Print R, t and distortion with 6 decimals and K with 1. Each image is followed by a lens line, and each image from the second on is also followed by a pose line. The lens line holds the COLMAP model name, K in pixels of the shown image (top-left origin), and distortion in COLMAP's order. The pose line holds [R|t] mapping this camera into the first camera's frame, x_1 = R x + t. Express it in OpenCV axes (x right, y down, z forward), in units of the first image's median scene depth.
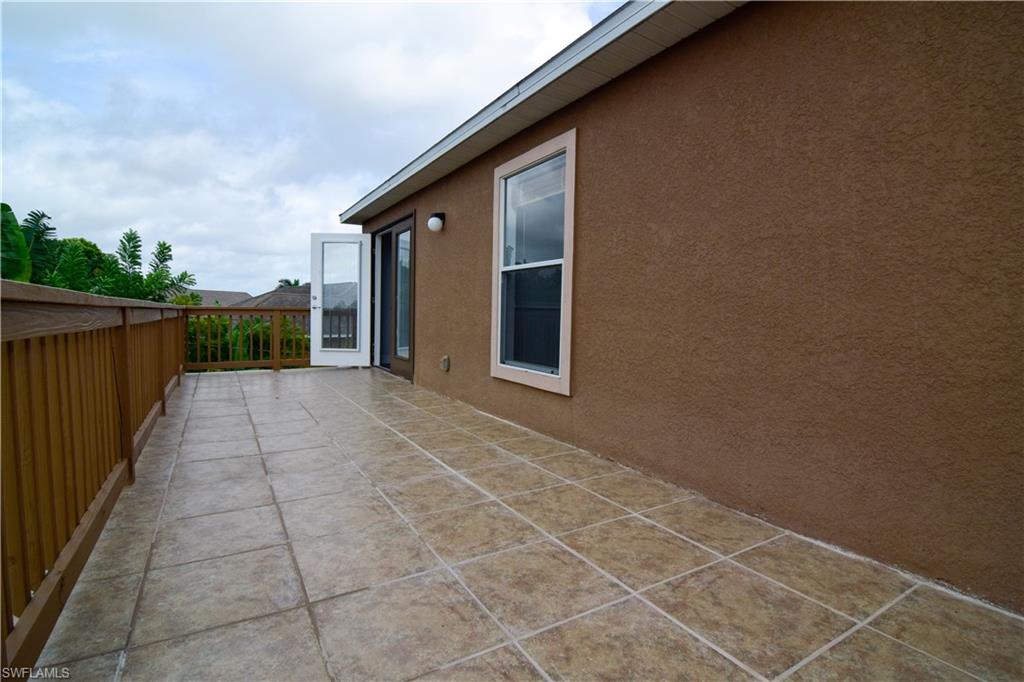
lens RADIAL K [[488.6, 0, 510.2], [0, 488.6, 353.8], [0, 0, 1]] dist [-0.001166, -0.000112]
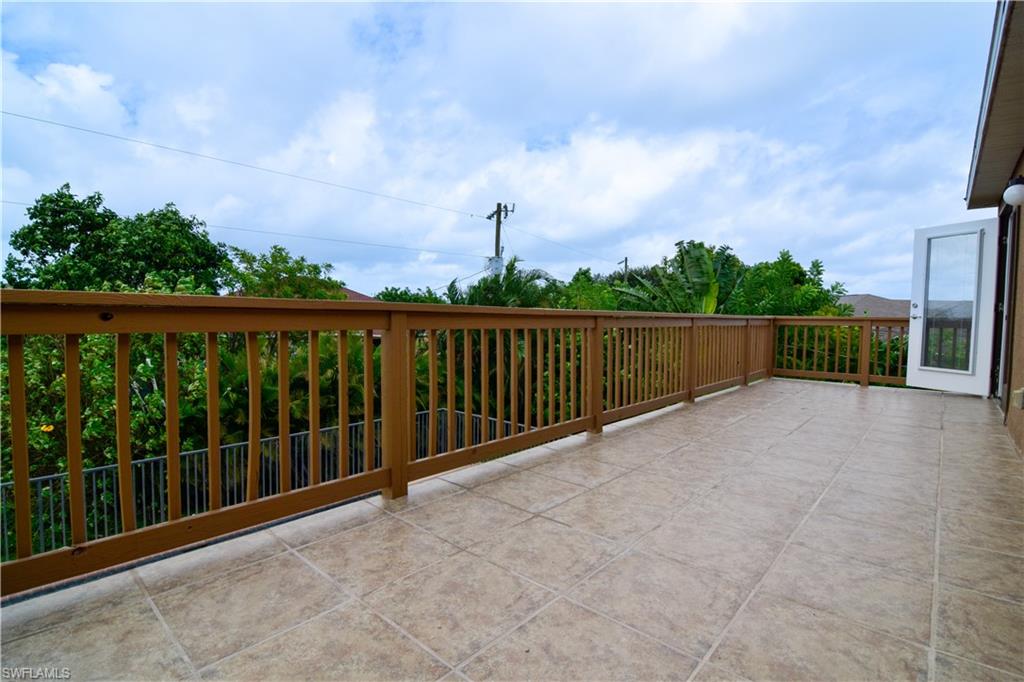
lens RADIAL K [[496.6, 0, 512.0], [0, 496.6, 341.0], [0, 0, 1]] dist [-0.017025, -0.000196]
pose [[0.305006, 0.039224, -0.951542, 0.194313], [-0.087453, 0.996083, 0.013028, -0.004362], [0.948327, 0.079242, 0.307241, 0.086339]]
